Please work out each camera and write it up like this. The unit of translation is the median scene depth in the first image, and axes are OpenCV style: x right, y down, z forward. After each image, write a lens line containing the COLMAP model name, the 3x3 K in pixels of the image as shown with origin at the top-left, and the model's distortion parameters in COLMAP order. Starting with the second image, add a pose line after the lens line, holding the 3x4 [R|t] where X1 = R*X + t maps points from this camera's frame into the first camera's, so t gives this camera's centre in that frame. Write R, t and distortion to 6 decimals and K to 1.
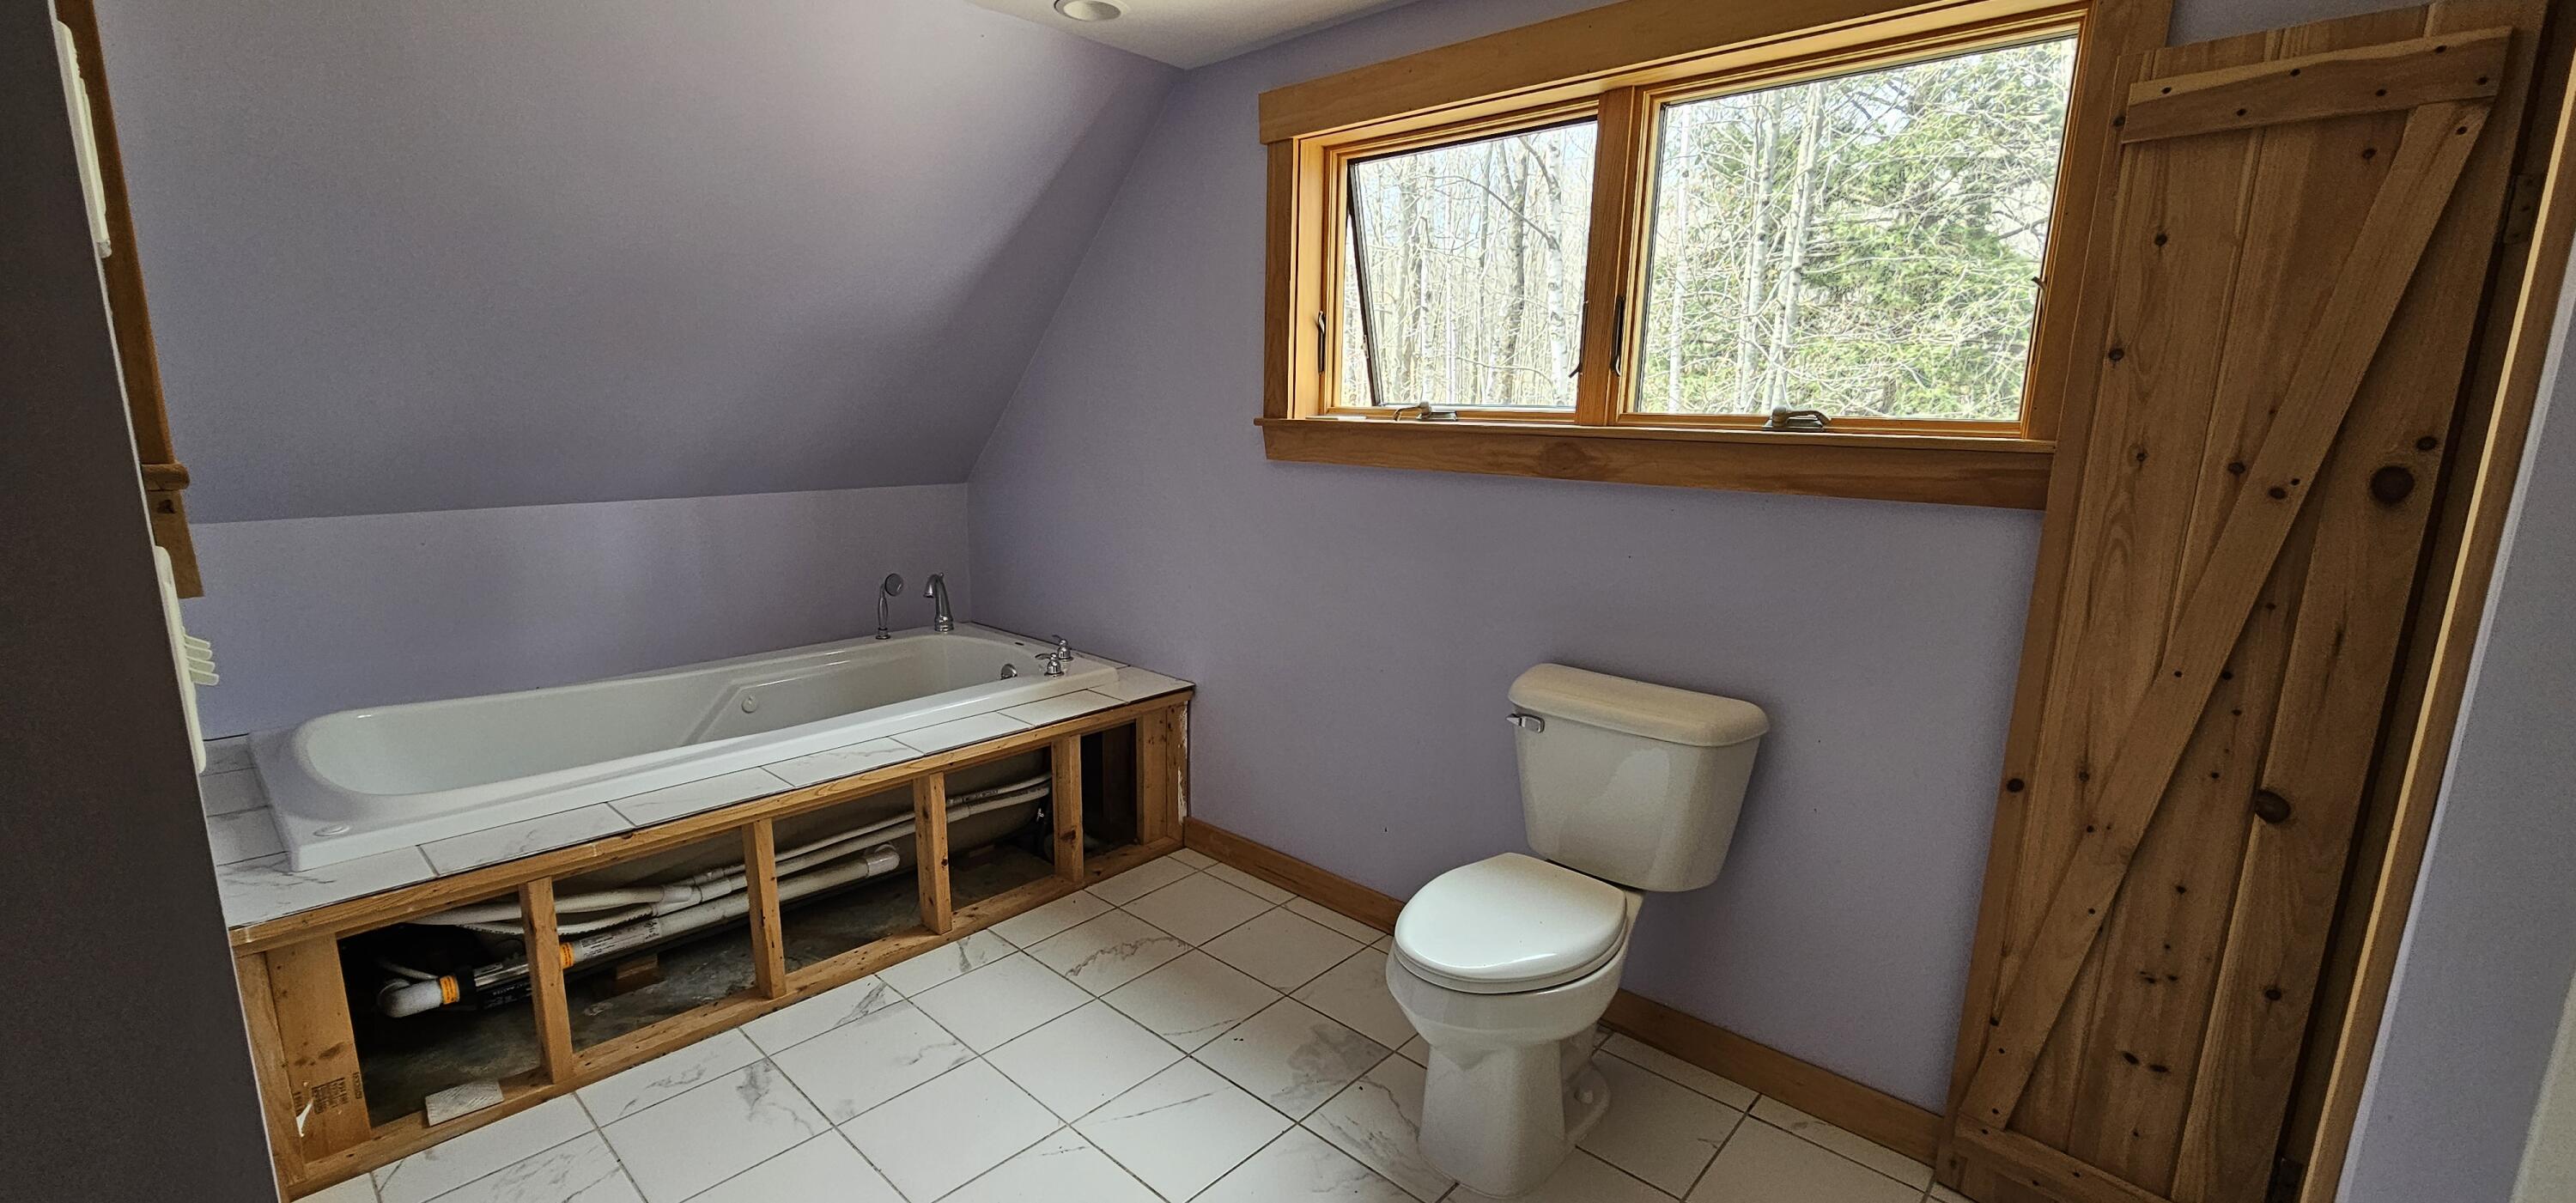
lens RADIAL K [[1053.7, 0, 1278.1], [0, 1053.7, 606.4], [0, 0, 1]] dist [0.000867, -0.001180]
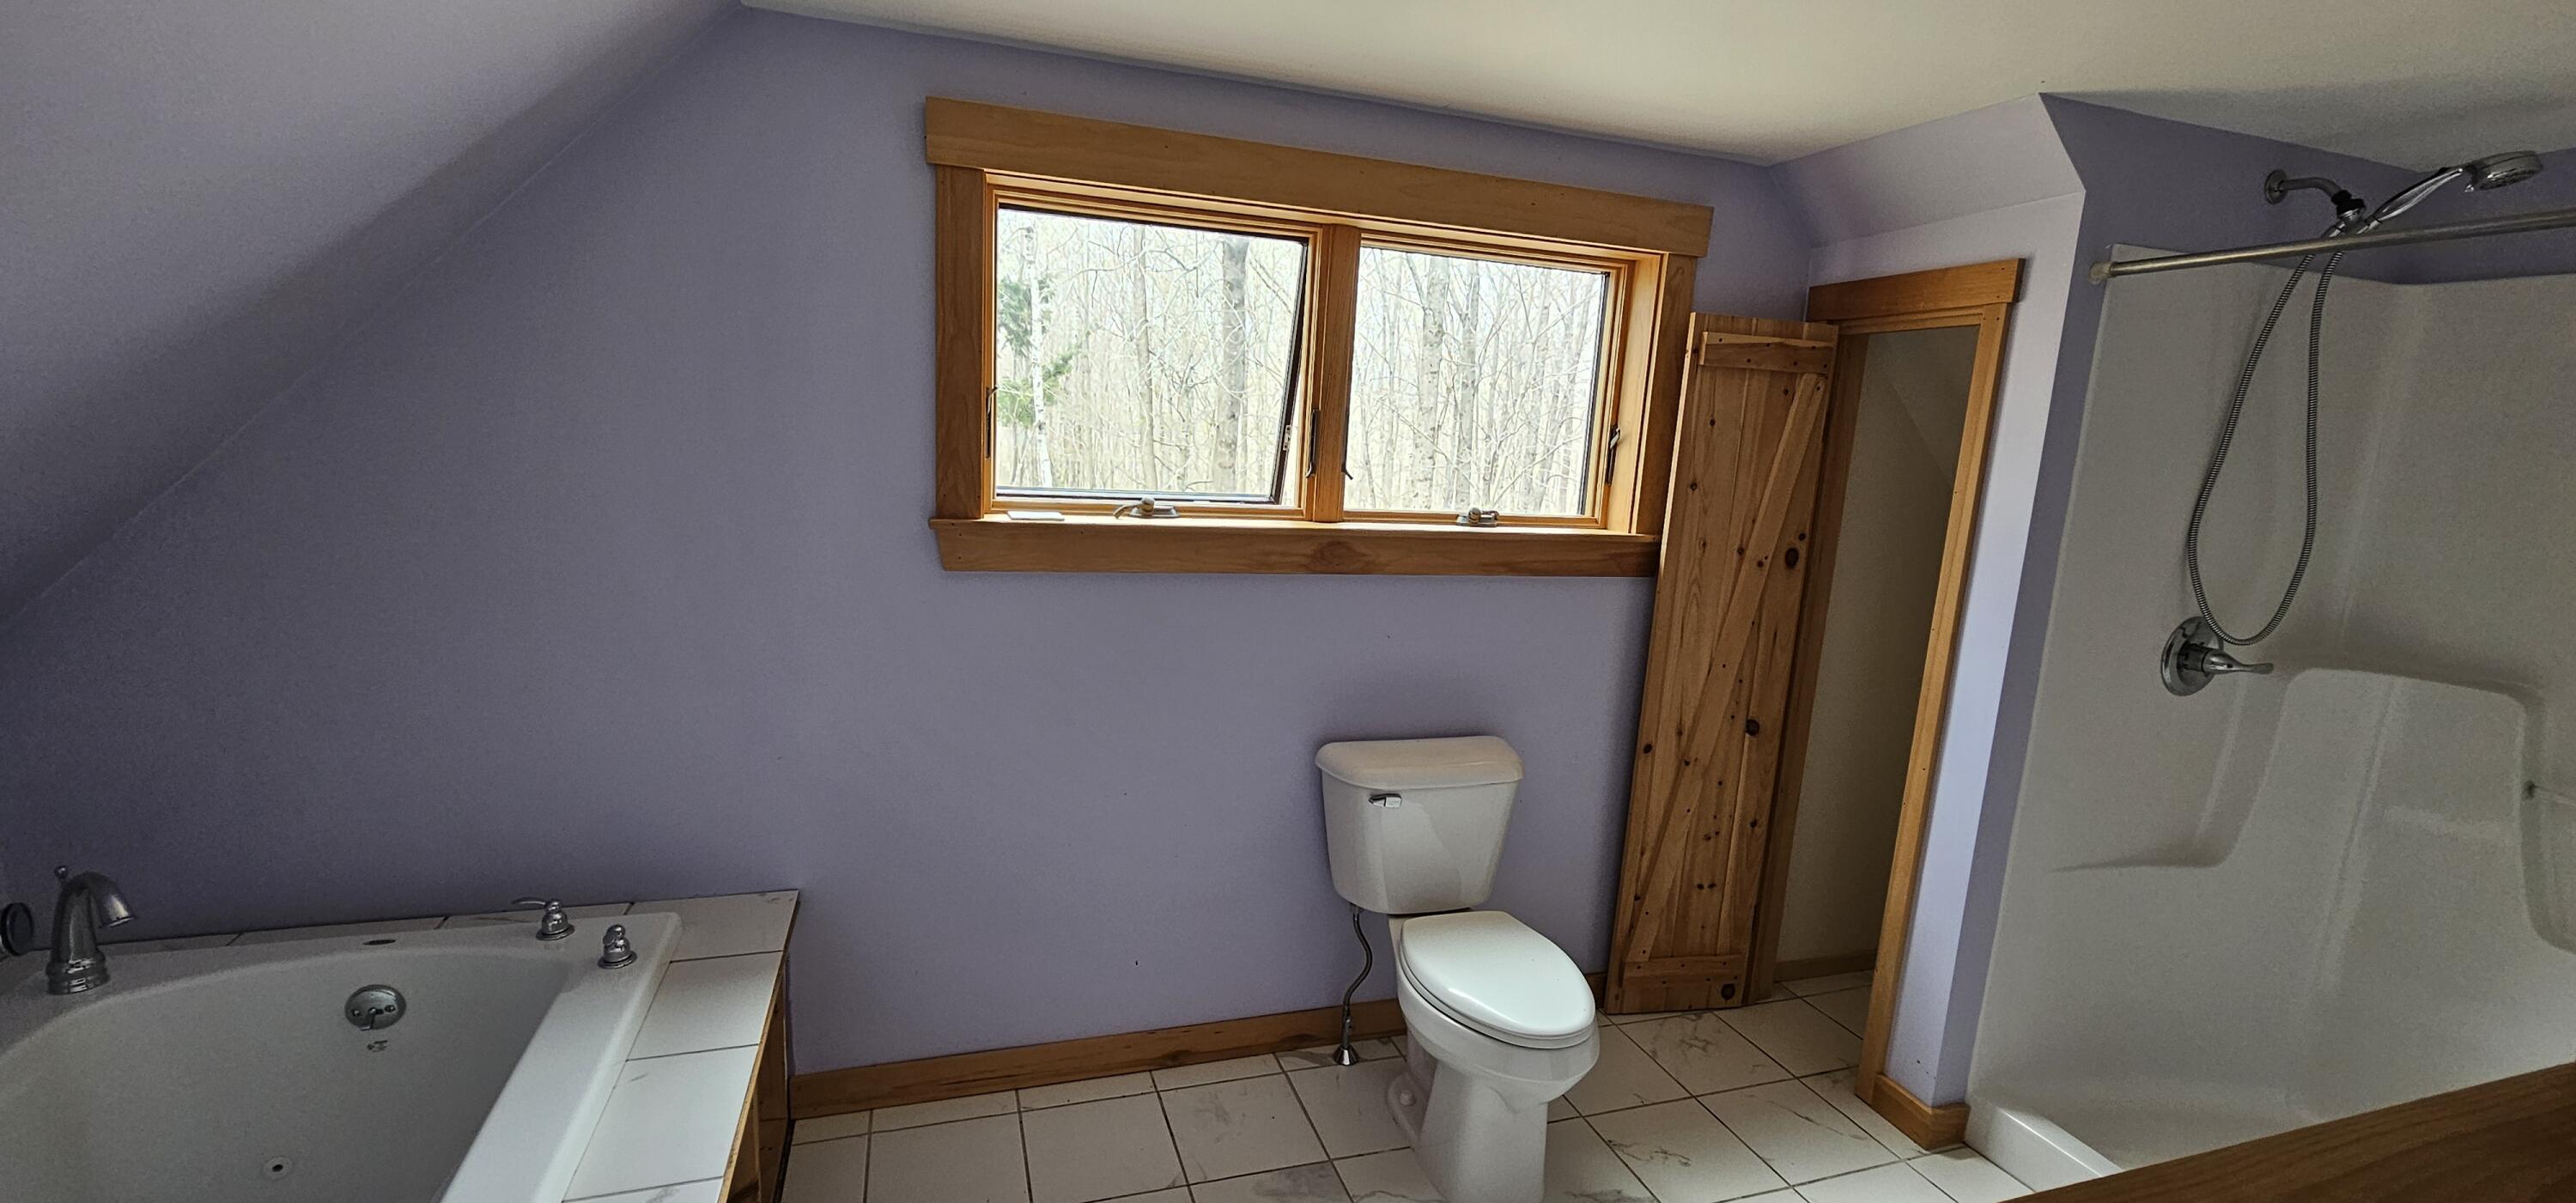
lens RADIAL K [[1053.7, 0, 1273.7], [0, 1053.7, 609.6], [0, 0, 1]] dist [0.000867, -0.001180]
pose [[0.495460, -0.136854, 0.857782, -0.974005], [0.121709, 0.988707, 0.087442, -0.261546], [-0.860062, 0.061076, 0.506521, 0.702161]]
